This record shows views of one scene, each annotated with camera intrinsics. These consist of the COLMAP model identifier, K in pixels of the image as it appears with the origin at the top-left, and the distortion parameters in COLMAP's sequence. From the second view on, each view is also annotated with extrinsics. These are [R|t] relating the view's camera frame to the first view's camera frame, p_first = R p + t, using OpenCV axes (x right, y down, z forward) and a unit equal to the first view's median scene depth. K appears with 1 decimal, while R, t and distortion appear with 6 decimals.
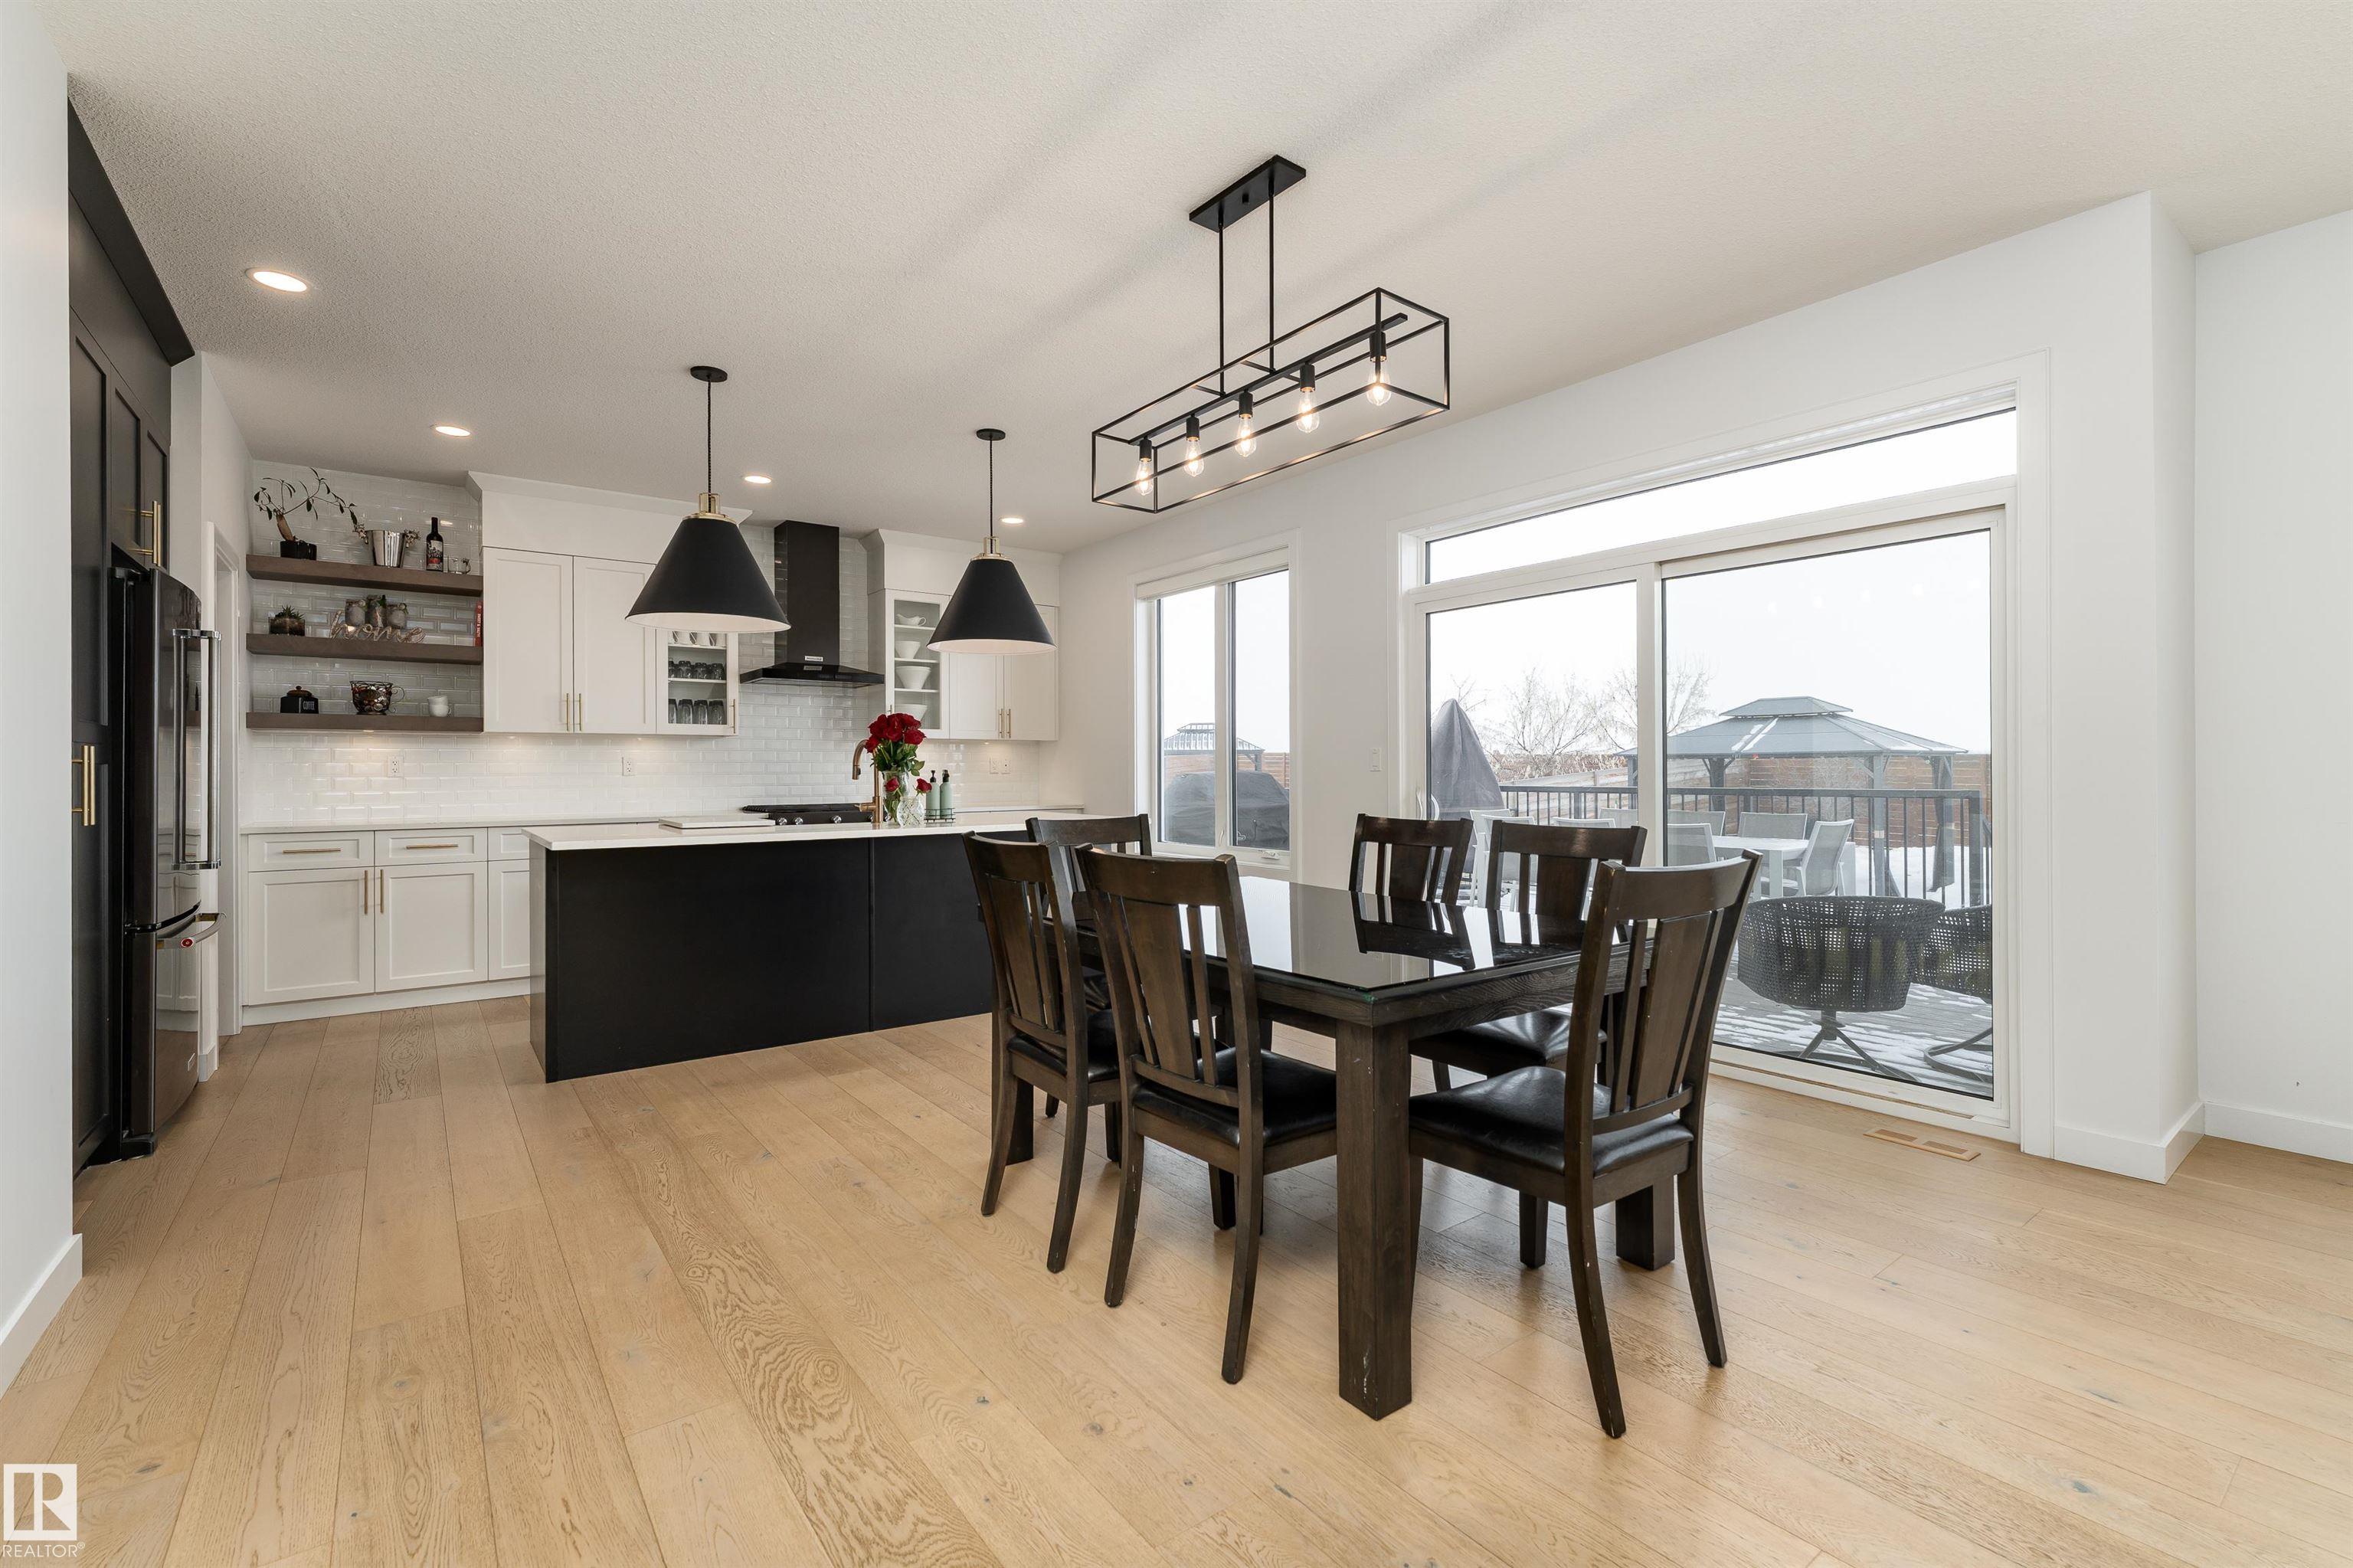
lens RADIAL K [[1019.4, 0, 1177.5], [0, 1019.4, 773.0], [0, 0, 1]] dist [-0.001016, 0.000121]
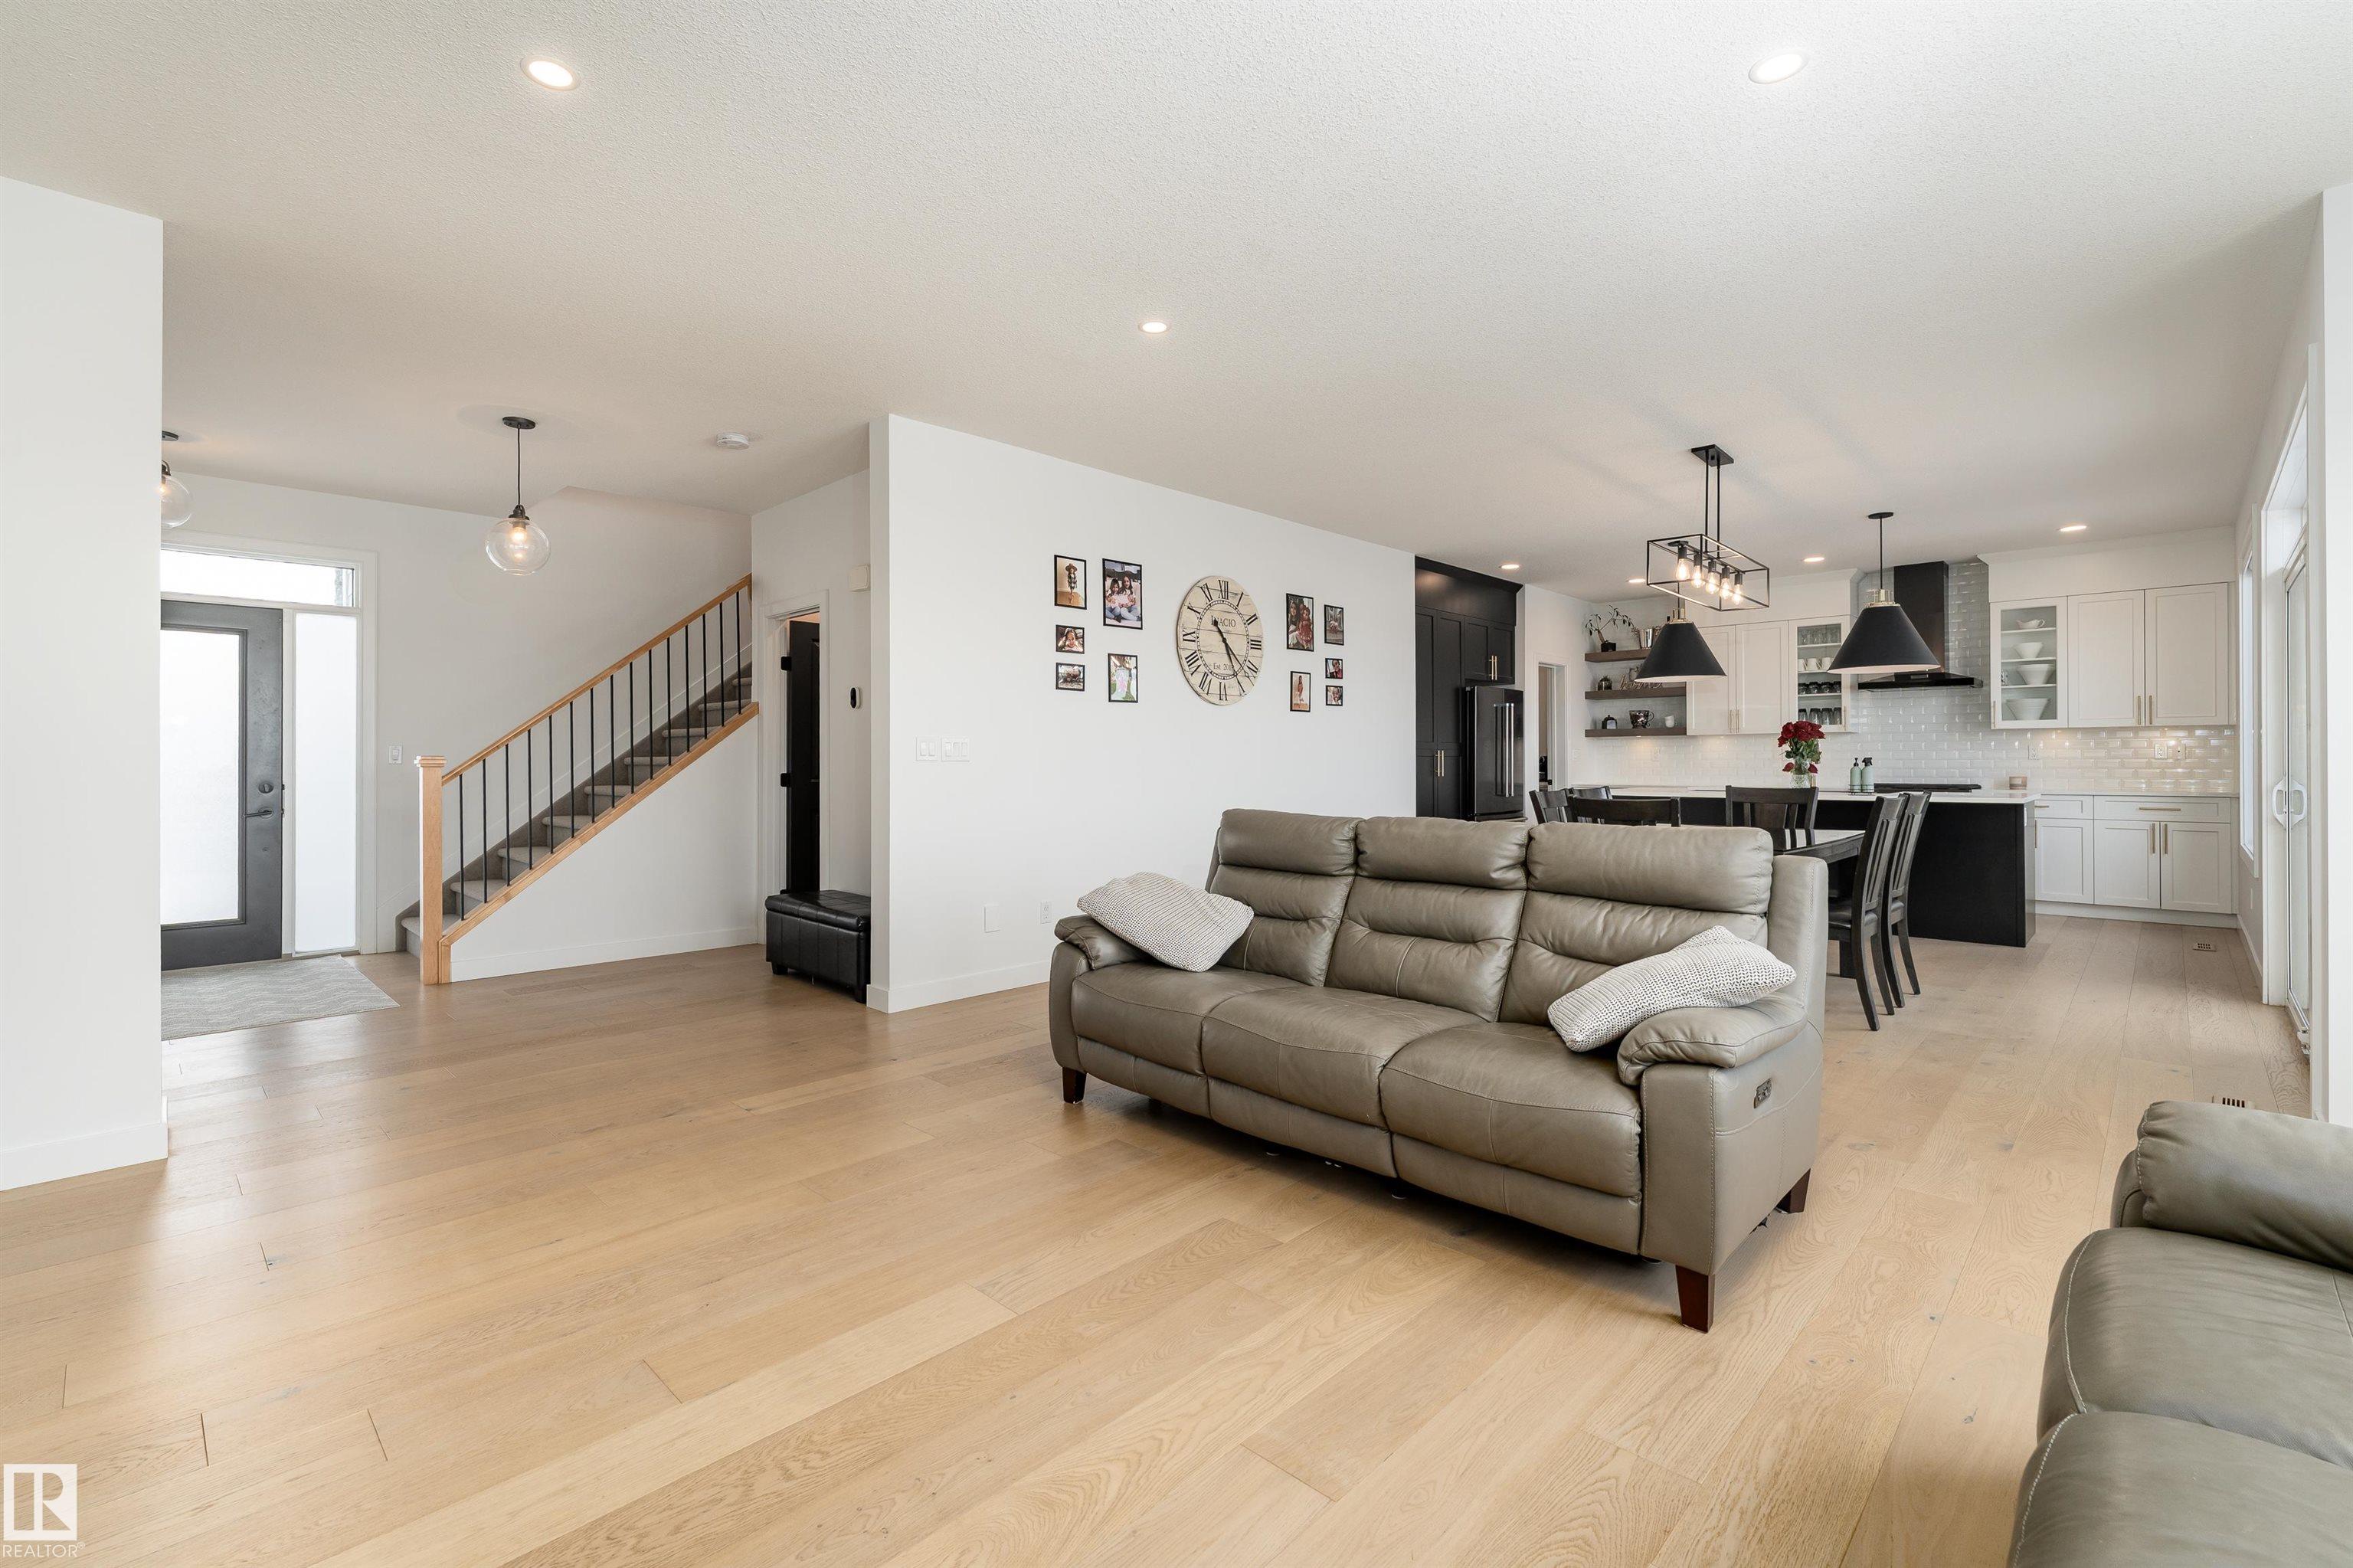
lens RADIAL K [[1019.4, 0, 1157.6], [0, 1019.4, 756.9], [0, 0, 1]] dist [-0.001016, 0.000121]
pose [[0.136766, 0.003692, -0.990597, 0.830968], [0.001908, 0.999990, 0.003990, -0.010367], [0.990602, -0.002435, 0.136757, -0.124420]]
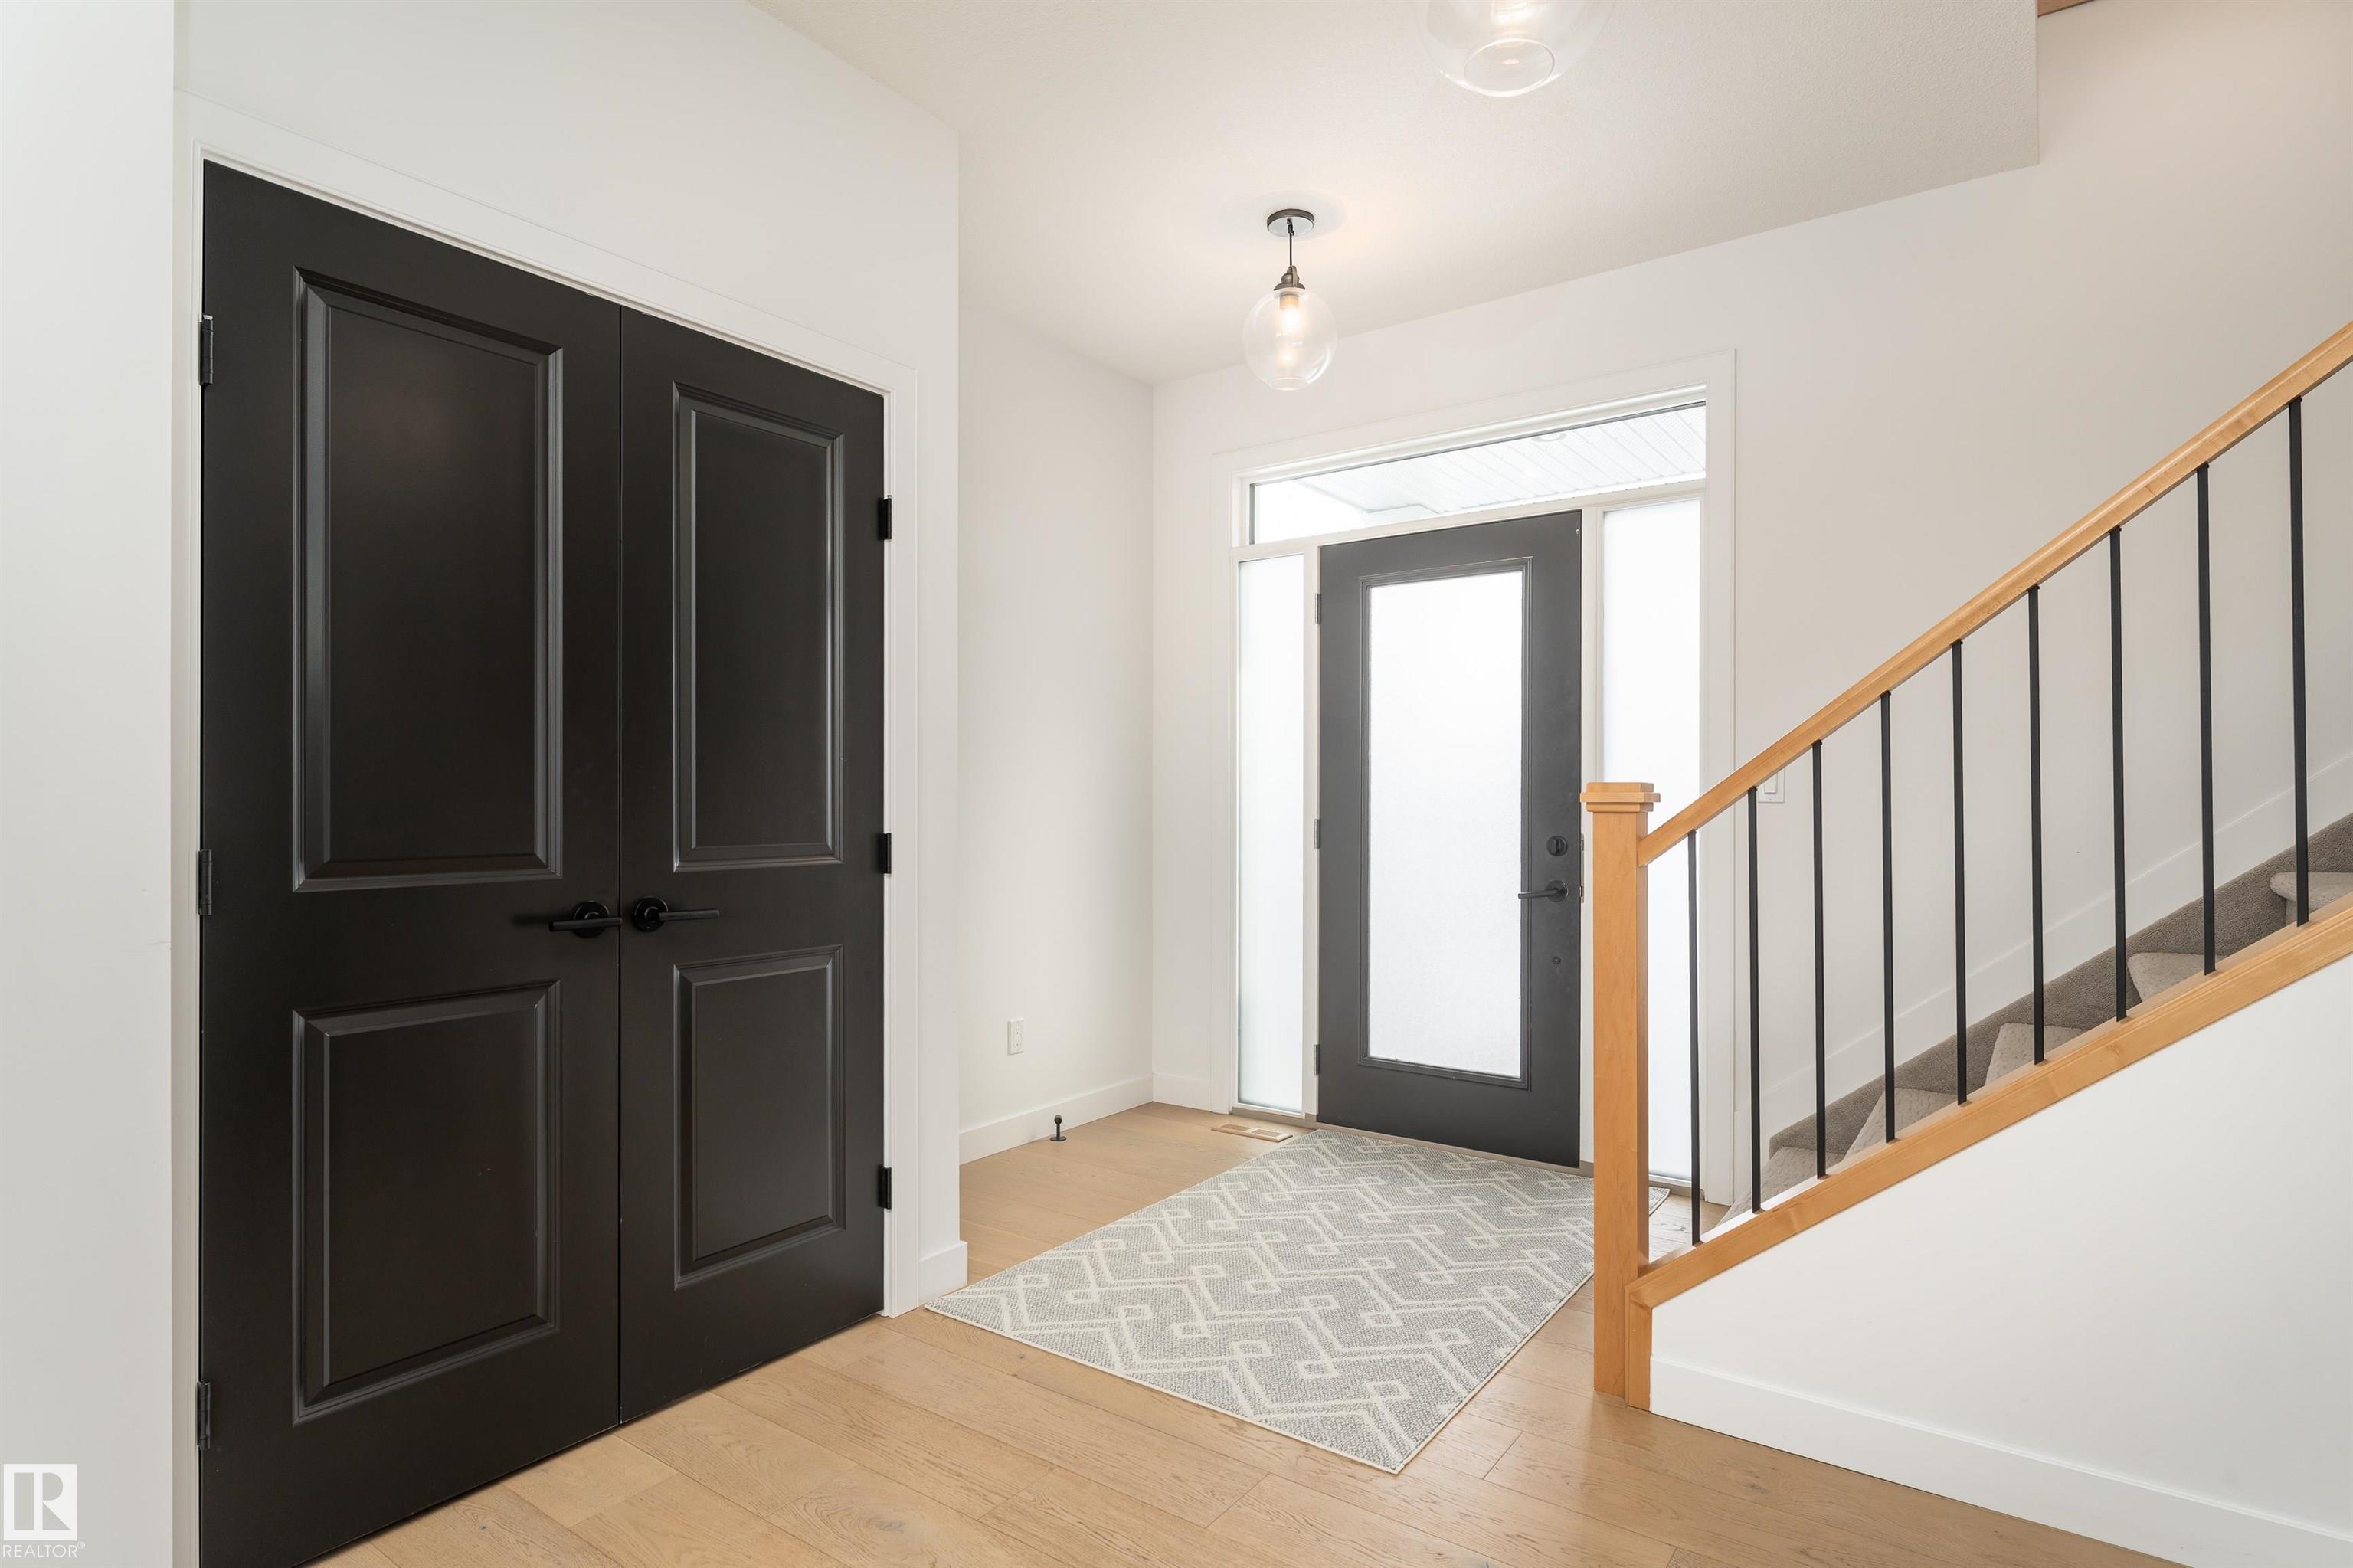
lens RADIAL K [[1226.7, 0, 1191.5], [0, 1226.7, 789.6], [0, 0, 1]] dist [-0.001482, -0.000078]
pose [[-0.955565, 0.005906, -0.294721, 0.143125], [0.007701, 0.999958, -0.004929, -0.005542], [0.294680, -0.006979, -0.955571, -0.279183]]
